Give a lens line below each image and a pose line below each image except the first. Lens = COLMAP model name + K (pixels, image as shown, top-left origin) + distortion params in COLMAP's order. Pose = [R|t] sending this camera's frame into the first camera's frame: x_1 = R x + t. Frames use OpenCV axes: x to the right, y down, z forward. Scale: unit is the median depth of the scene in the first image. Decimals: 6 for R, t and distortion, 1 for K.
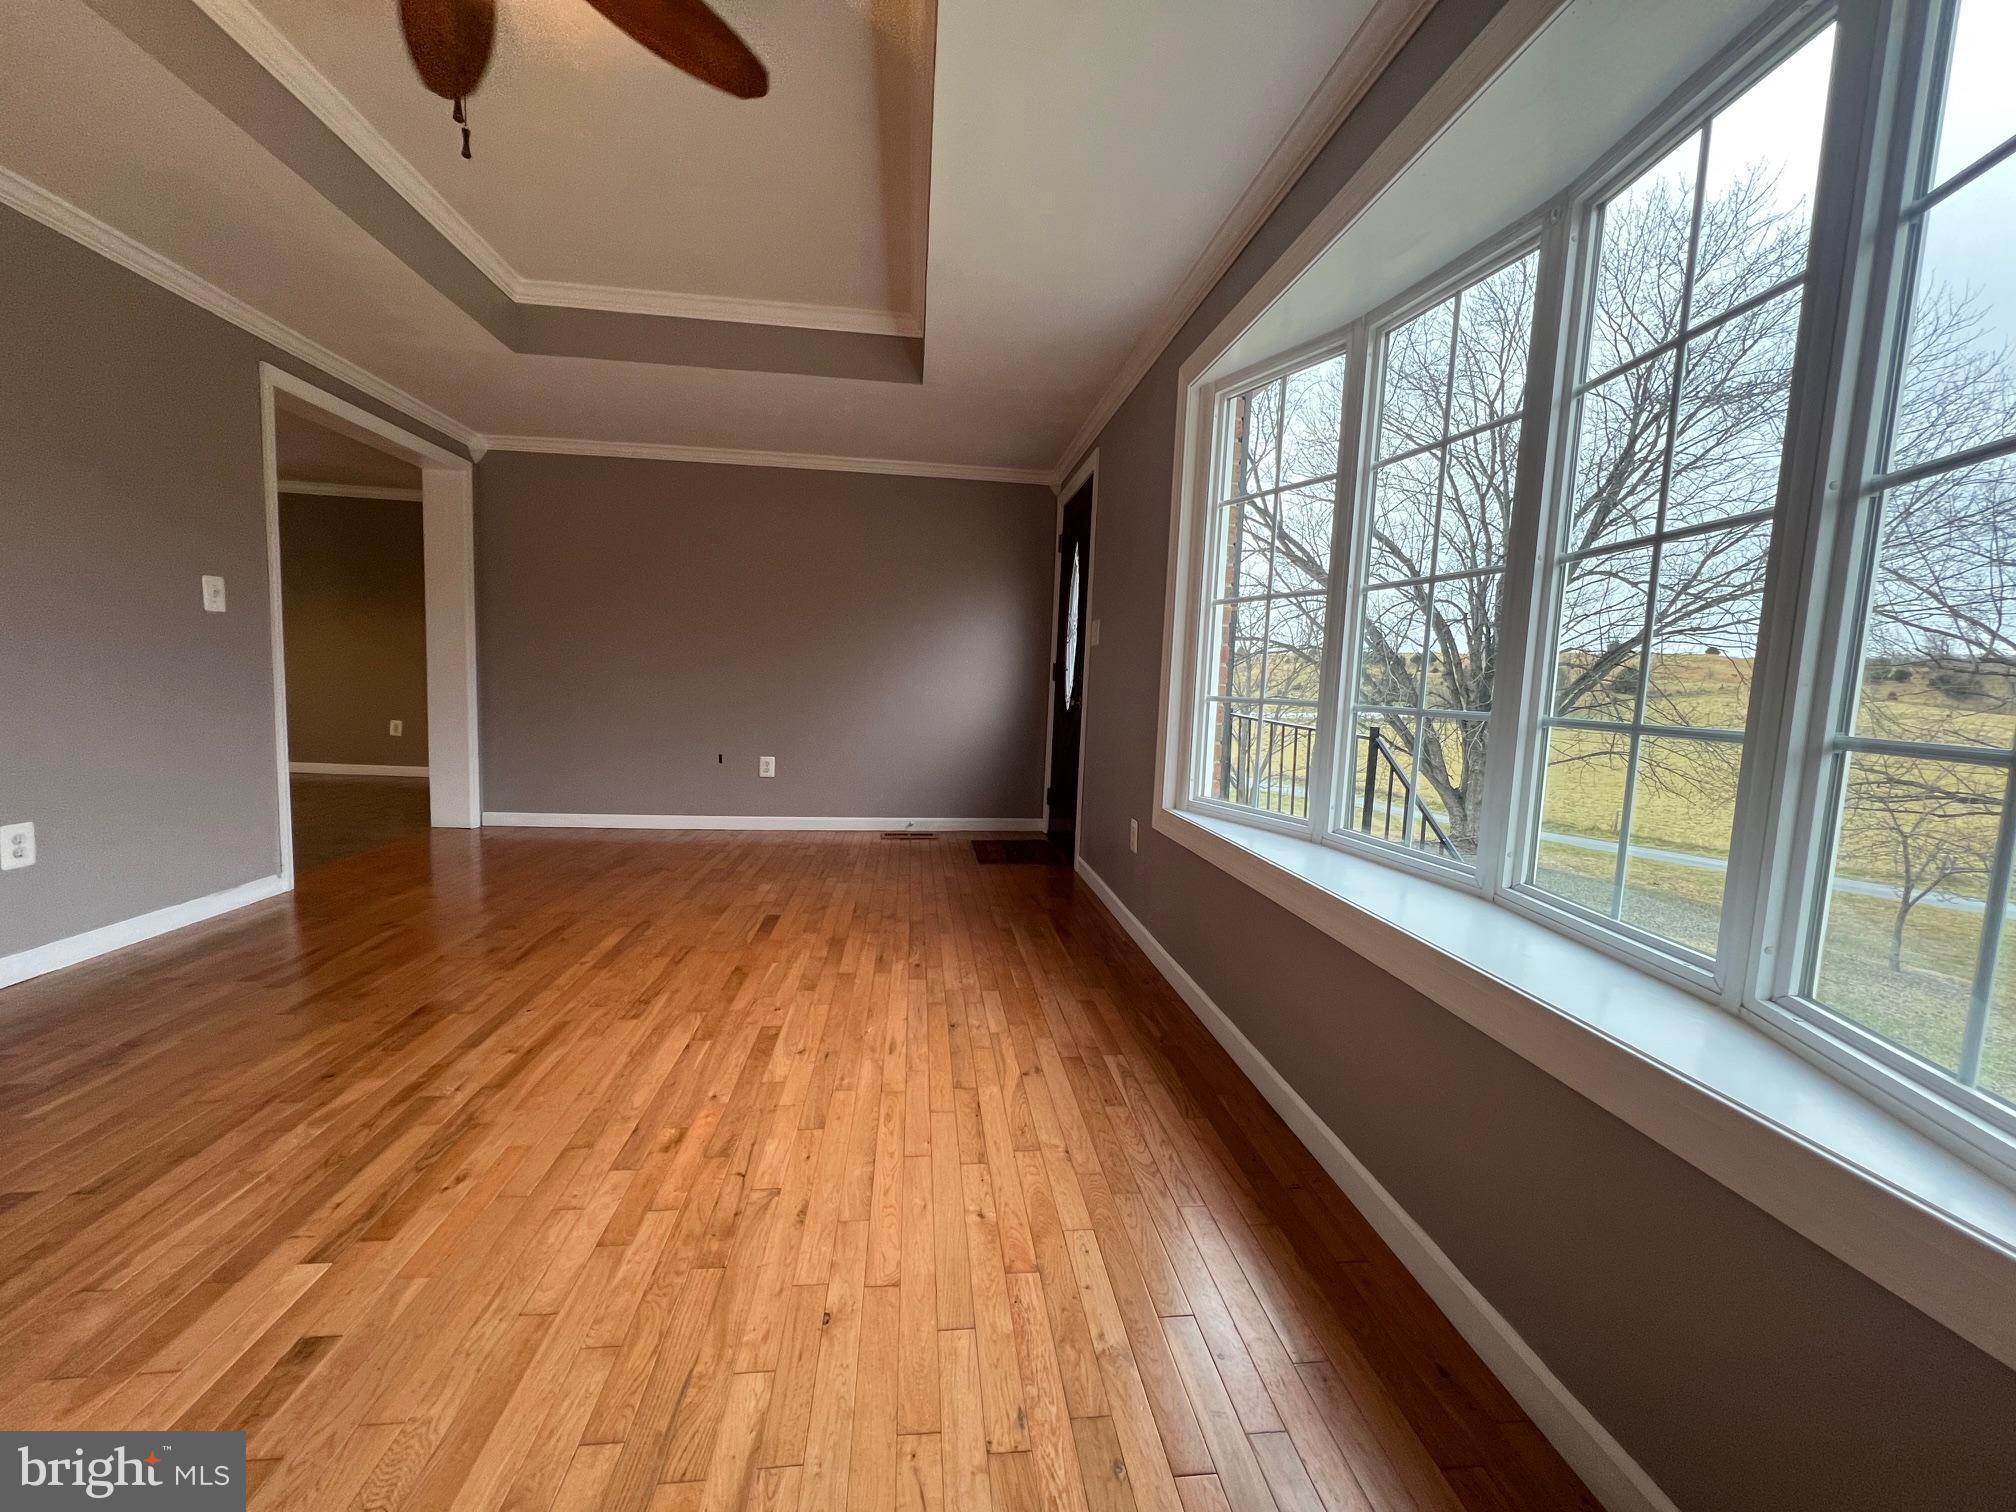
lens RADIAL K [[805.2, 0, 1002.0], [0, 805.2, 756.1], [0, 0, 1]] dist [0.000422, 0.000058]
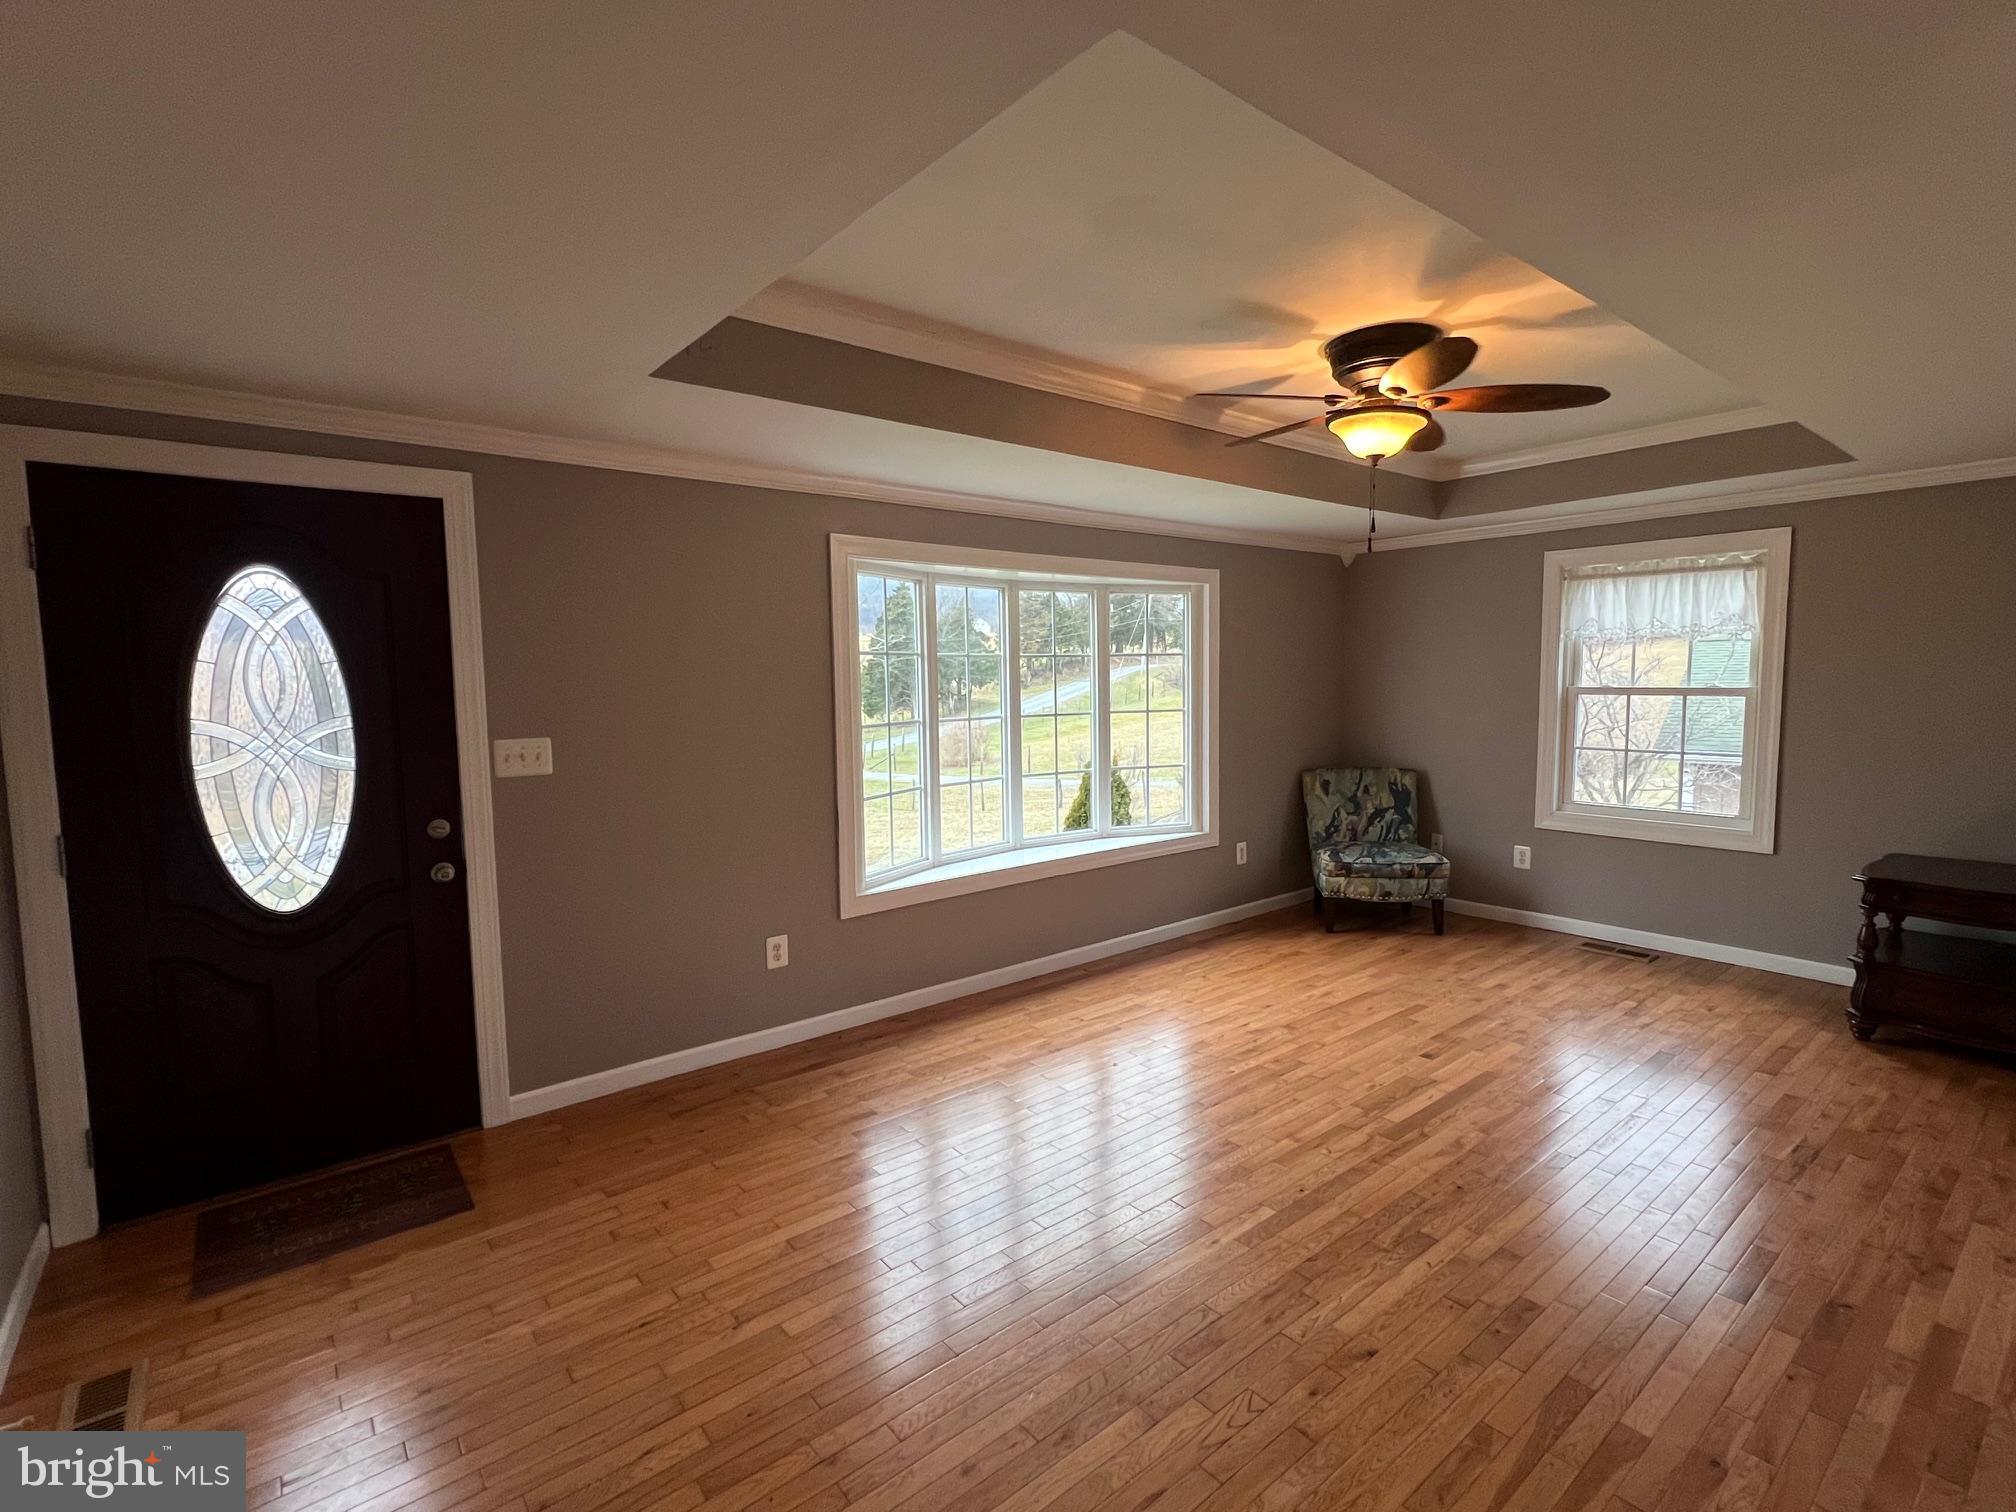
lens RADIAL K [[941.3, 0, 1000.0], [0, 941.3, 756.7], [0, 0, 1]] dist [0.002270, -0.000118]
pose [[-0.536141, -0.103660, 0.837740, -1.357999], [0.073193, 0.982985, 0.168474, -0.460822], [-0.840949, 0.151643, -0.519431, 1.905099]]
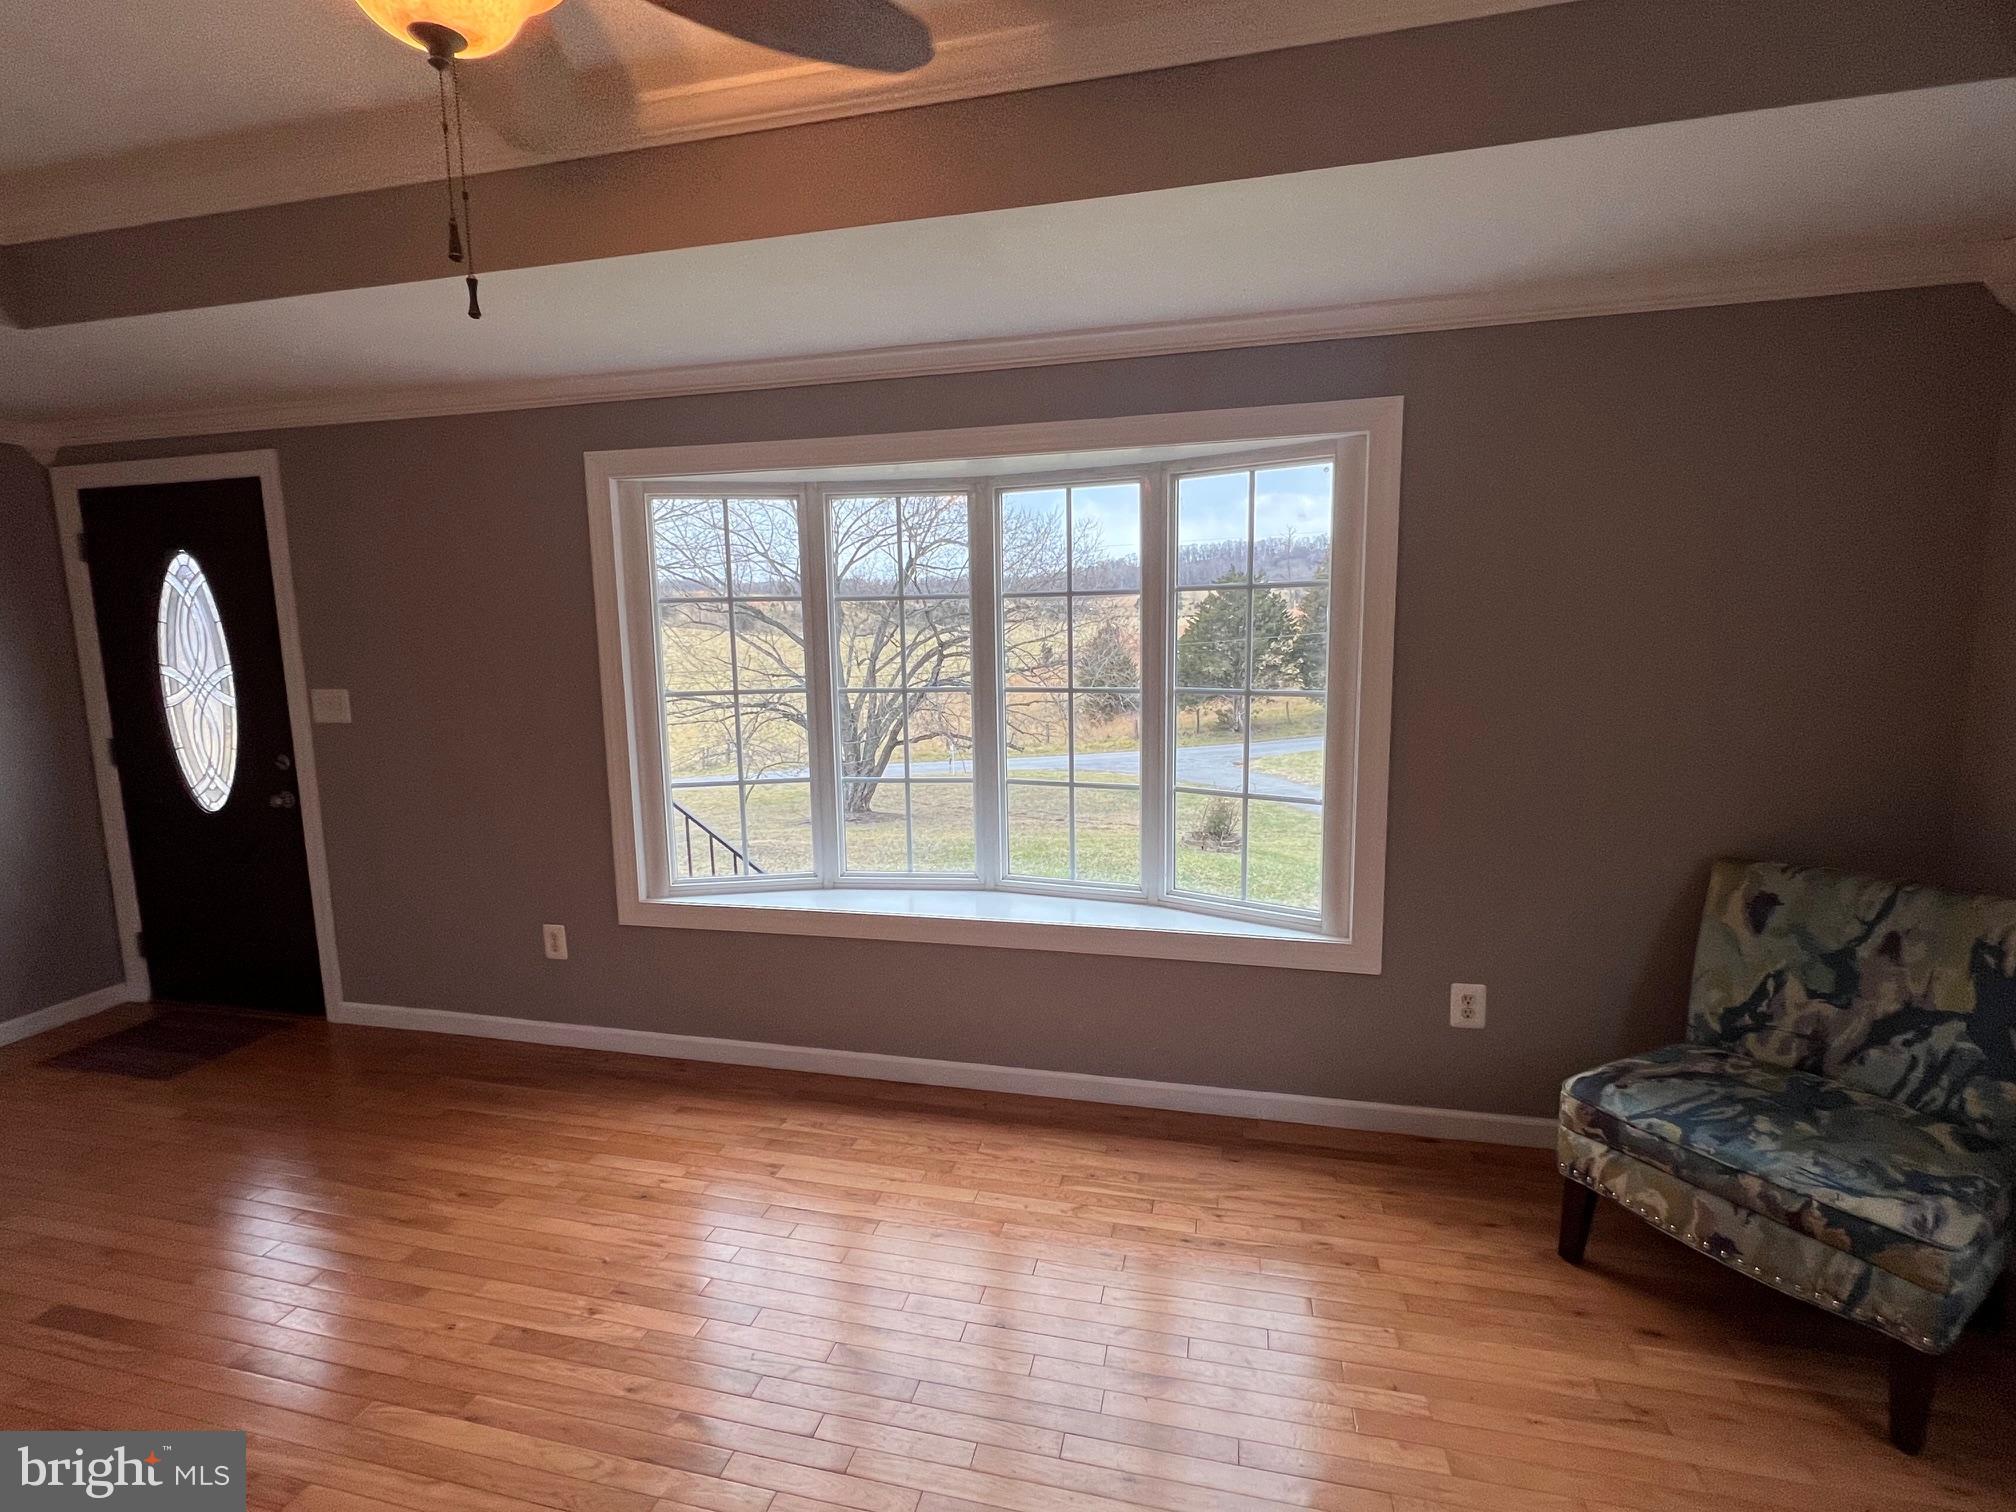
lens RADIAL K [[941.3, 0, 1000.0], [0, 941.3, 756.7], [0, 0, 1]] dist [0.002270, -0.000118]
pose [[0.339311, -0.171124, 0.924978, -0.867182], [0.117745, 0.983307, 0.138723, -0.277718], [-0.933276, 0.061841, 0.353796, 0.199664]]
